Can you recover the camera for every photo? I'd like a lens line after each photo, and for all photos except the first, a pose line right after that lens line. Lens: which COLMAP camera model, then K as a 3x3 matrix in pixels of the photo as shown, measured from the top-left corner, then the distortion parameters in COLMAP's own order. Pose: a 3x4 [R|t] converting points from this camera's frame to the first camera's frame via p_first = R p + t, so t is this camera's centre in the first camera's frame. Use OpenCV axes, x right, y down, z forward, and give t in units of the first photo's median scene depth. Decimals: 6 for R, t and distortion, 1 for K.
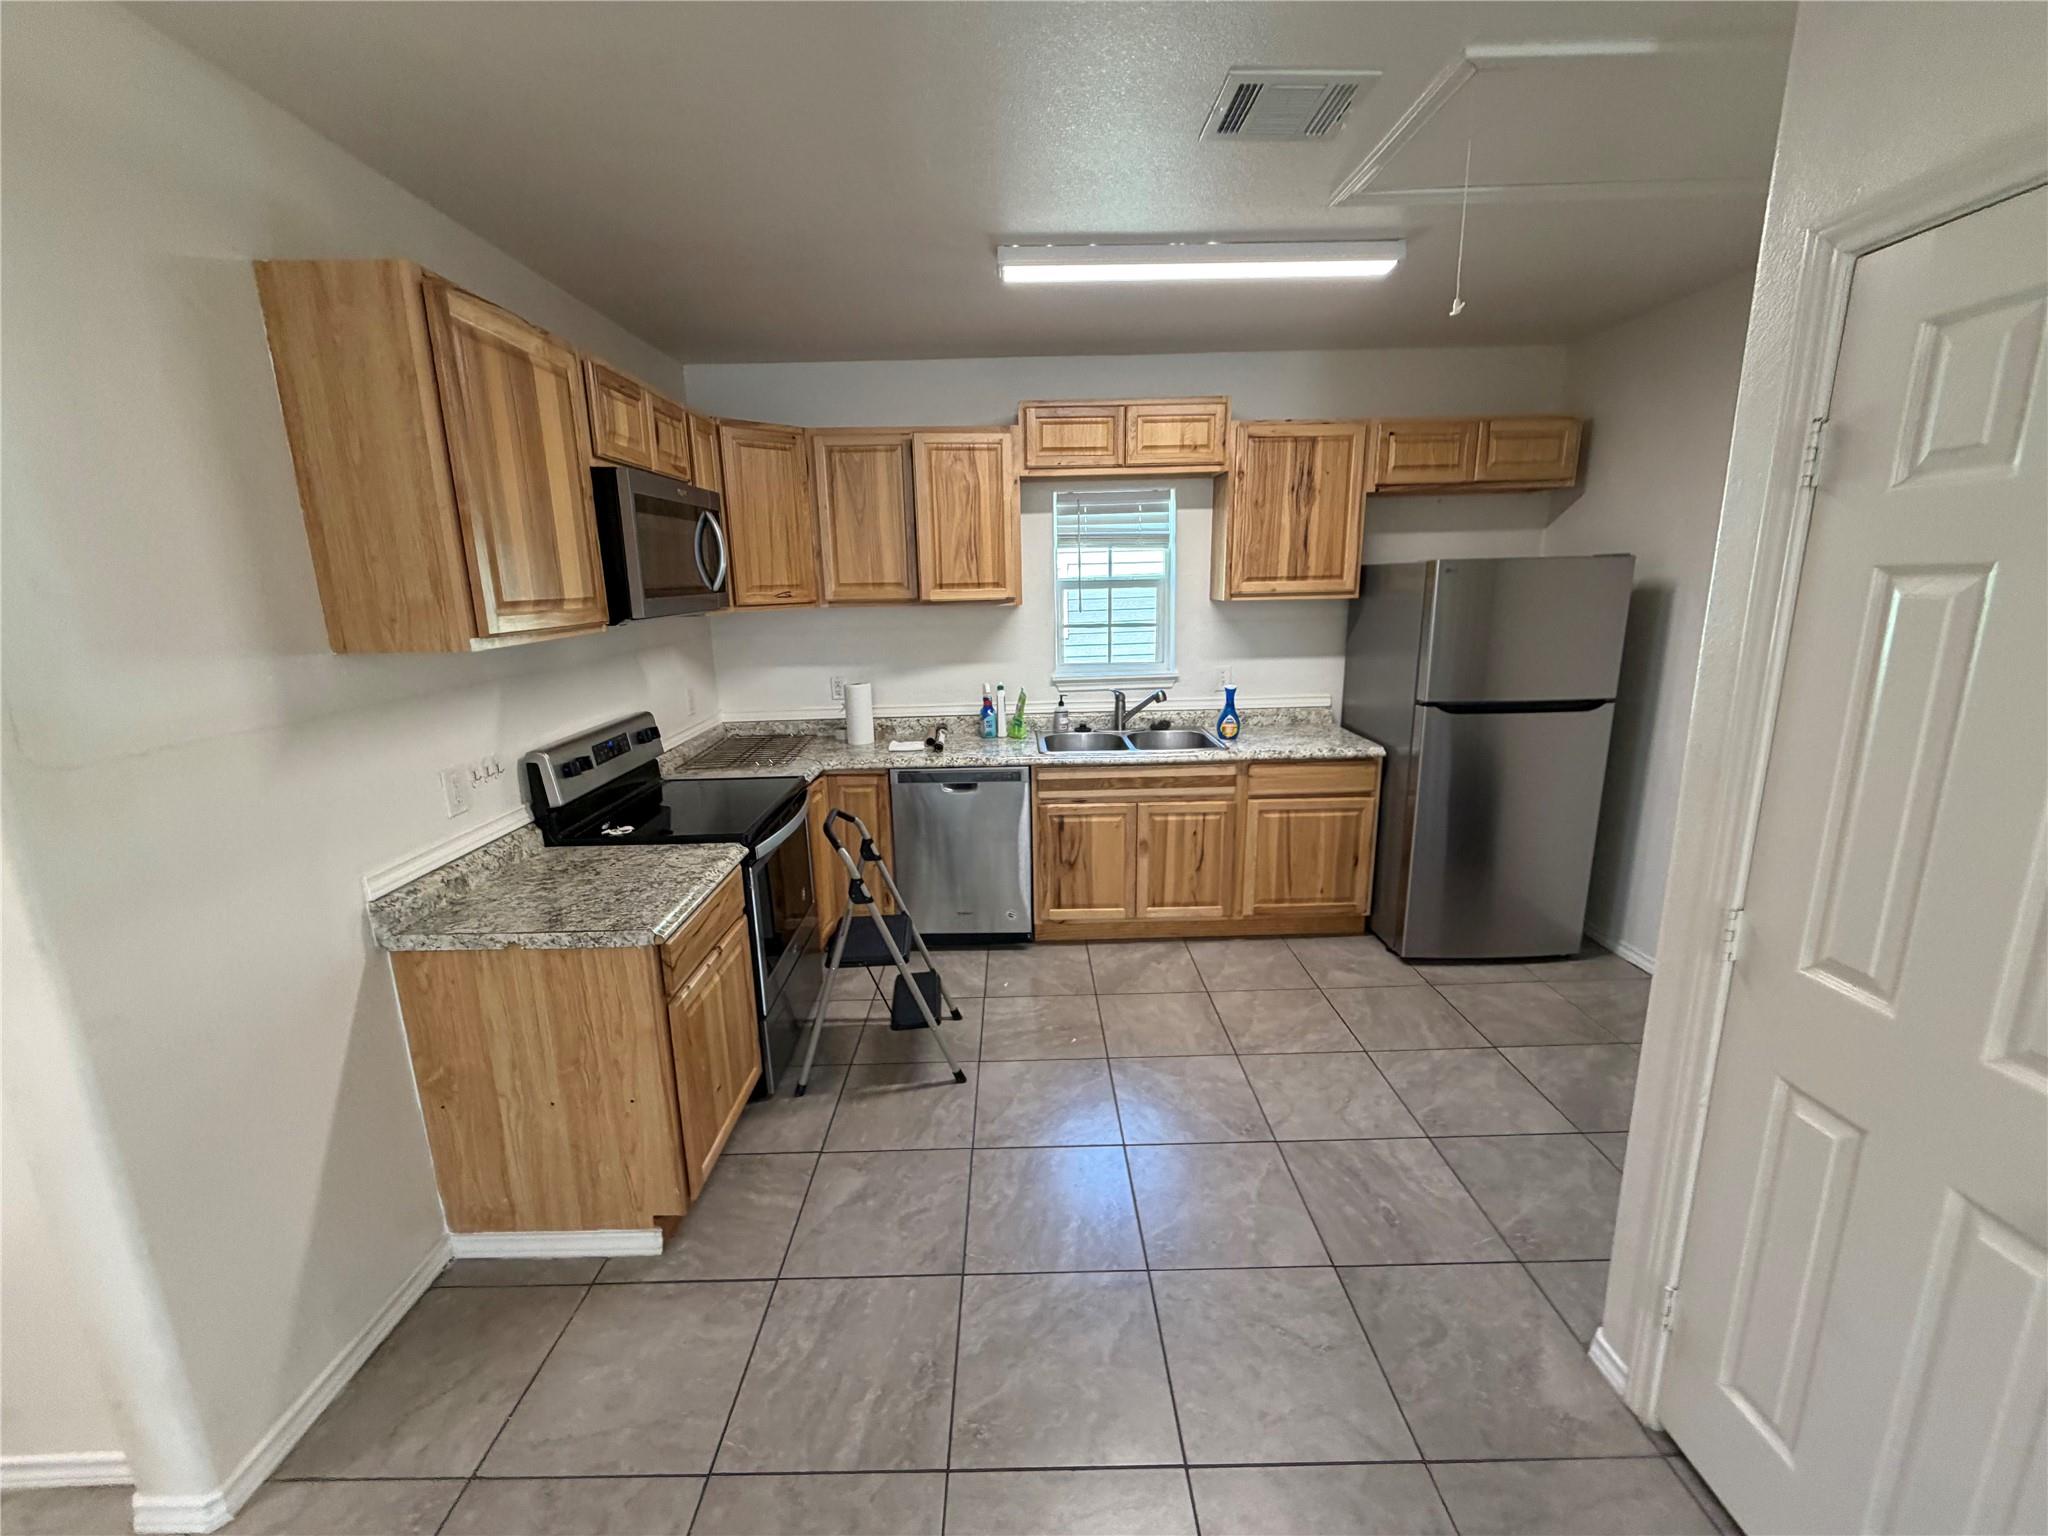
lens RADIAL K [[820.6, 0, 1014.8], [0, 820.6, 764.6], [0, 0, 1]] dist [-0.001977, -0.000063]
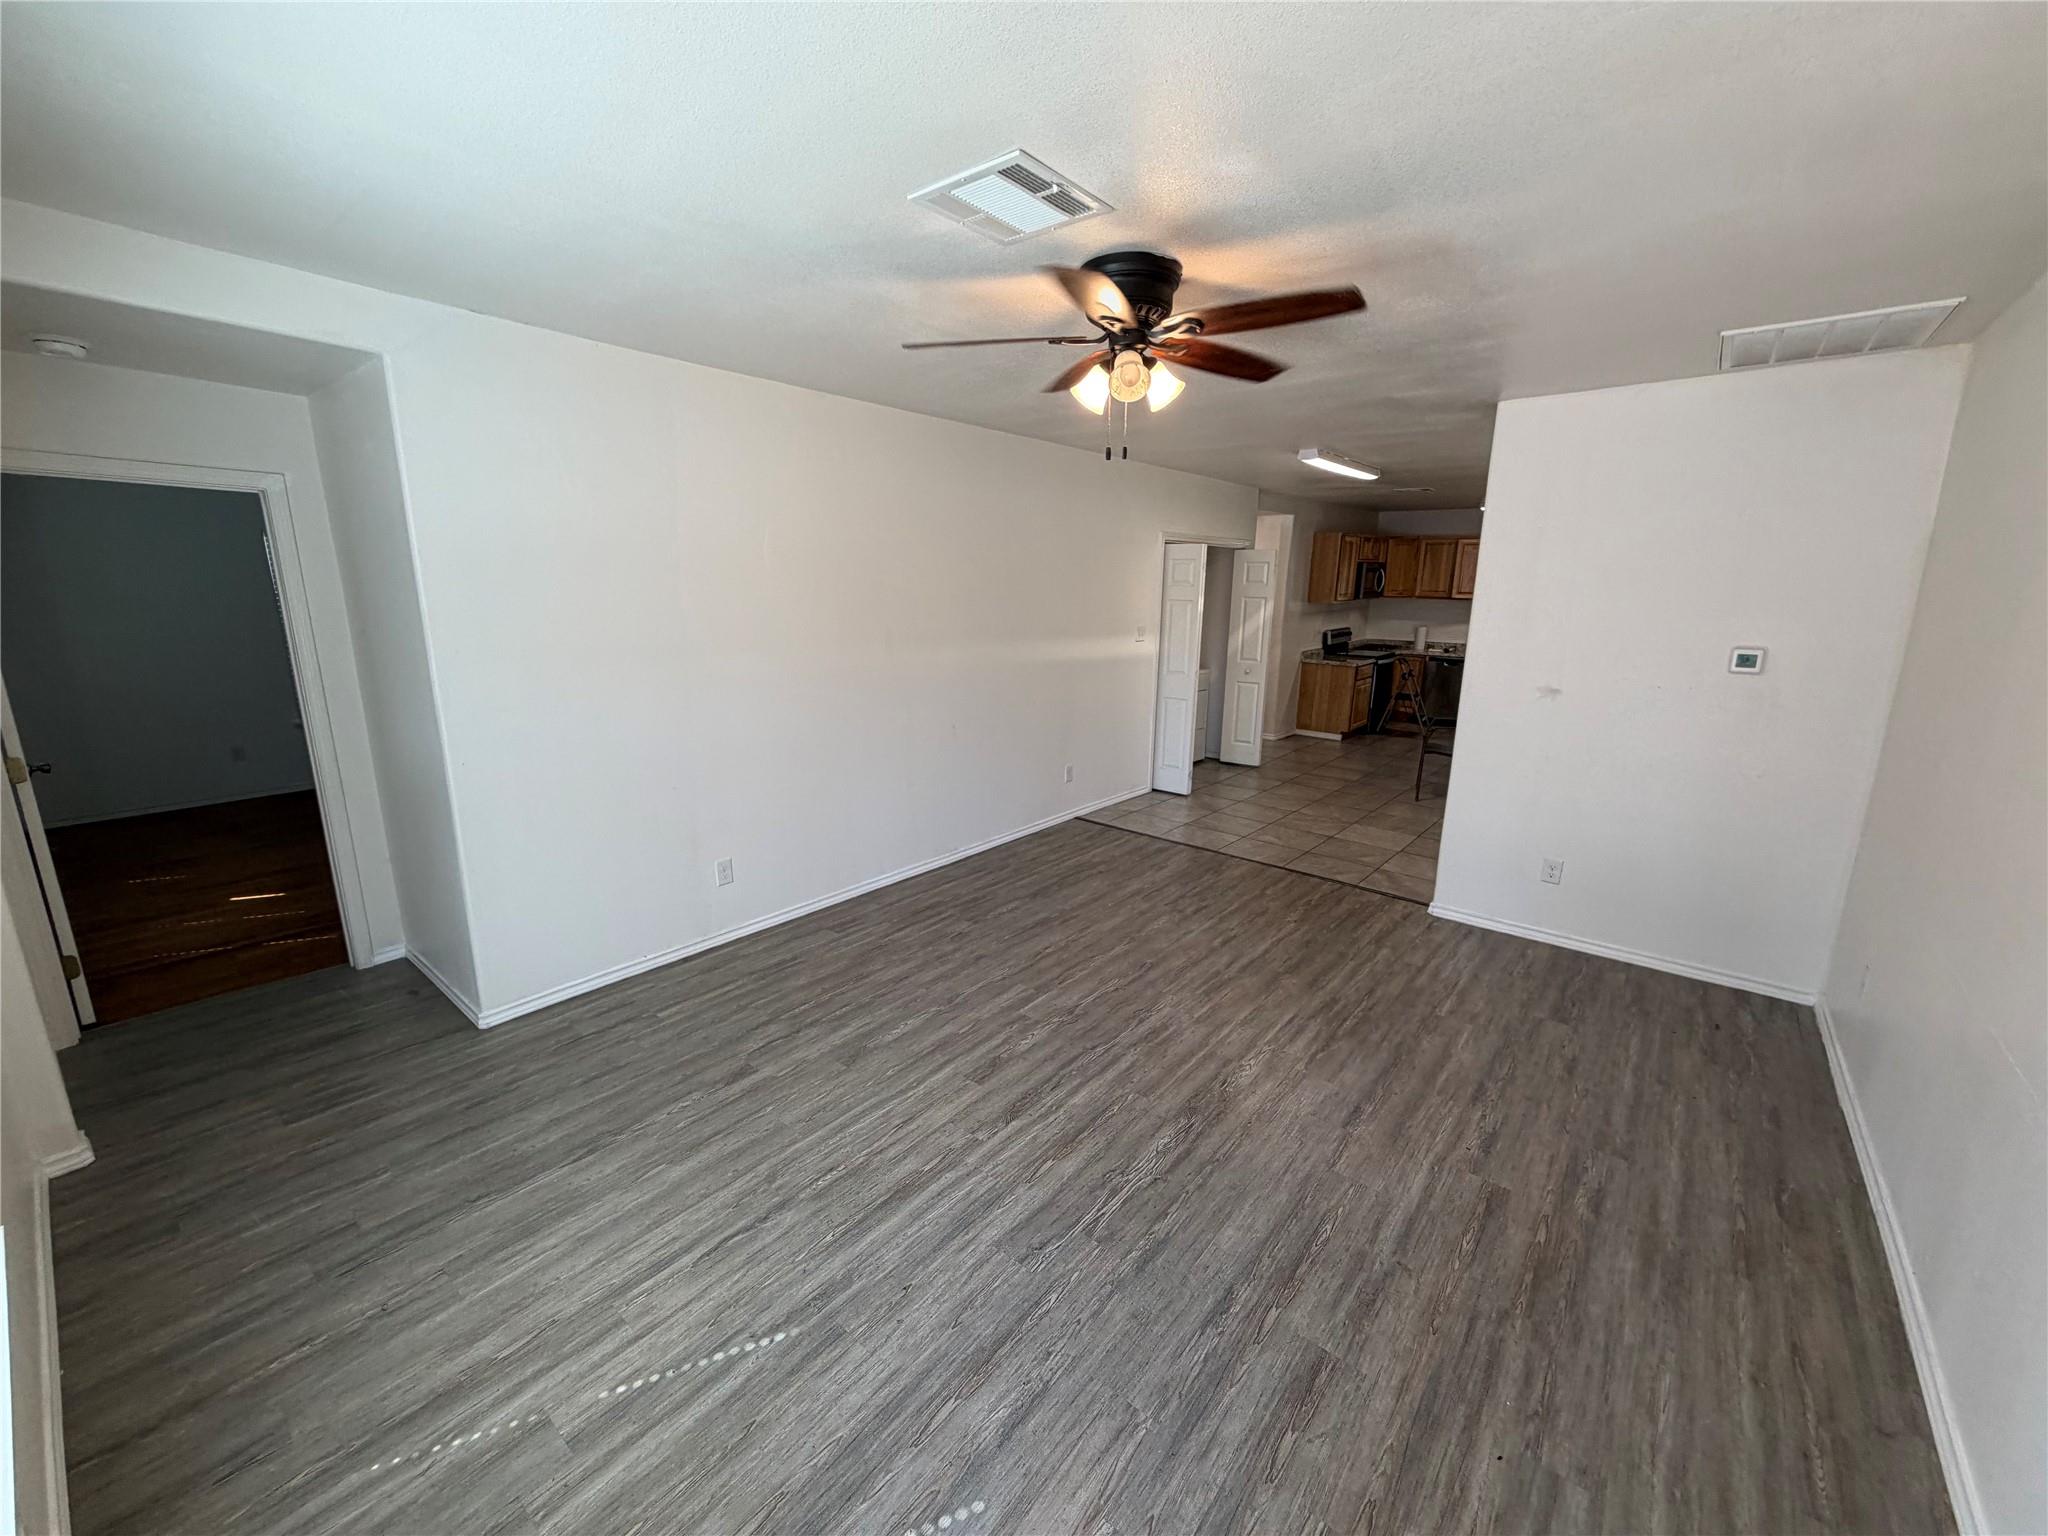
lens RADIAL K [[820.6, 0, 1014.7], [0, 820.6, 759.1], [0, 0, 1]] dist [-0.001977, -0.000063]
pose [[0.763919, 0.173542, -0.621539, 0.695882], [-0.168312, 0.983405, 0.067711, 0.478453], [0.622975, 0.052887, 0.780452, -2.485603]]
